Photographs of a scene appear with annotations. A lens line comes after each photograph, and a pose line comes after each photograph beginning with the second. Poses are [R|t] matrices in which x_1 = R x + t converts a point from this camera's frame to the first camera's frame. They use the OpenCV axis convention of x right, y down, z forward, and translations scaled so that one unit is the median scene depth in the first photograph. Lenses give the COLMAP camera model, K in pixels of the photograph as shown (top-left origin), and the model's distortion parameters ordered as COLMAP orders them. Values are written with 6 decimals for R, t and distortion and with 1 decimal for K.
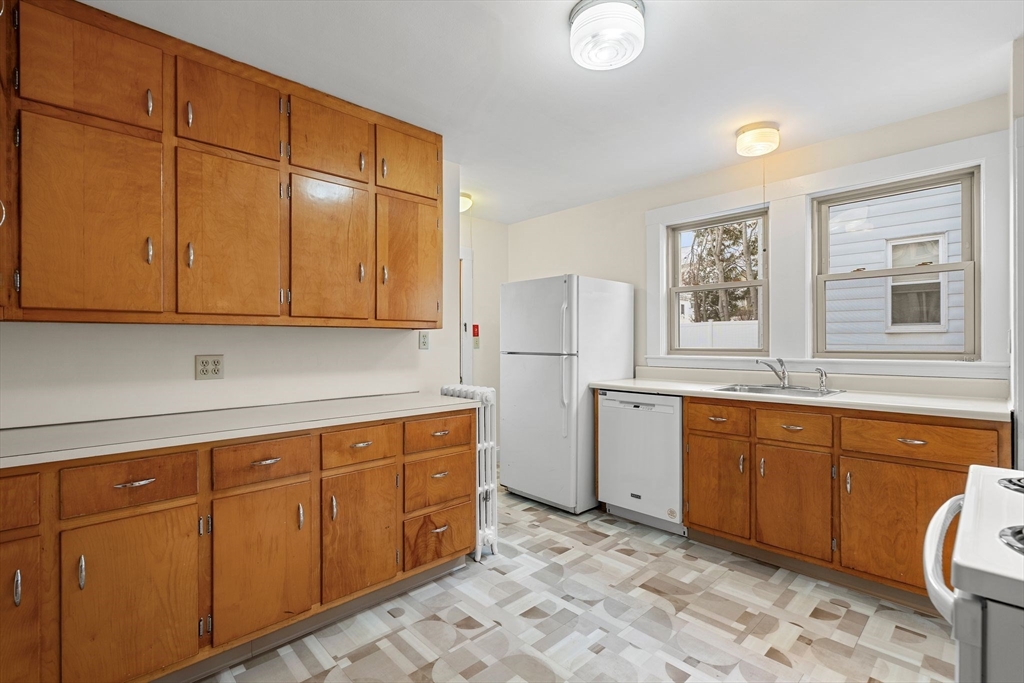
lens RADIAL K [[470.0, 0, 511.4], [0, 470.0, 341.5], [0, 0, 1]] dist [-0.003249, -0.000588]
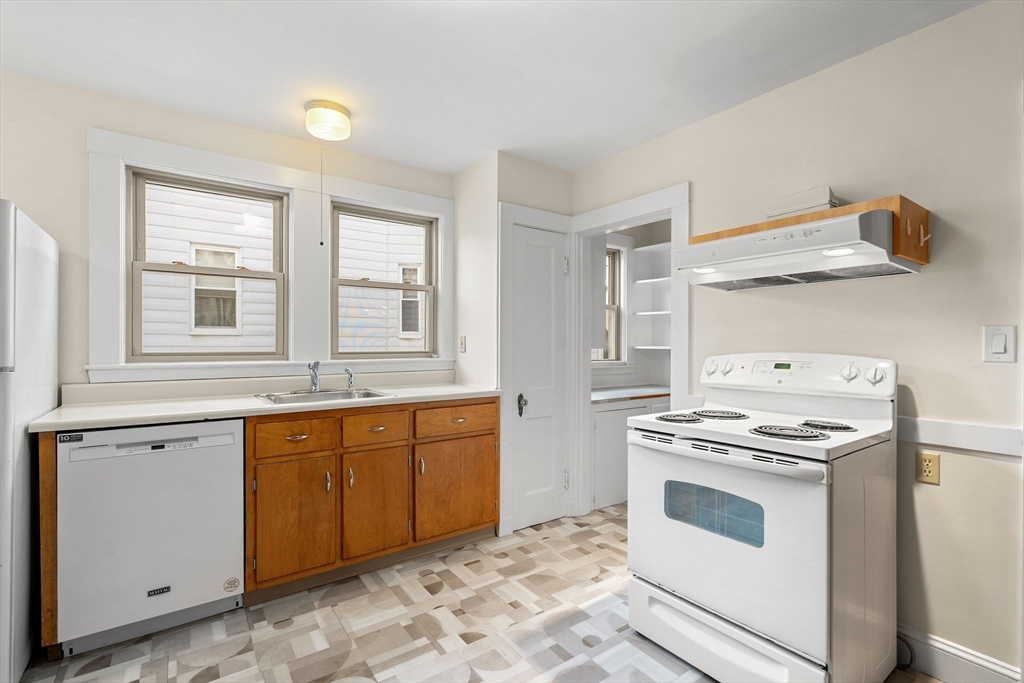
lens RADIAL K [[470.0, 0, 517.9], [0, 470.0, 343.5], [0, 0, 1]] dist [-0.003249, -0.000588]
pose [[0.130183, 0.002189, 0.991488, -0.311257], [-0.002957, 0.999994, -0.001819, 0.001197], [-0.991486, -0.002695, 0.130189, 0.485592]]
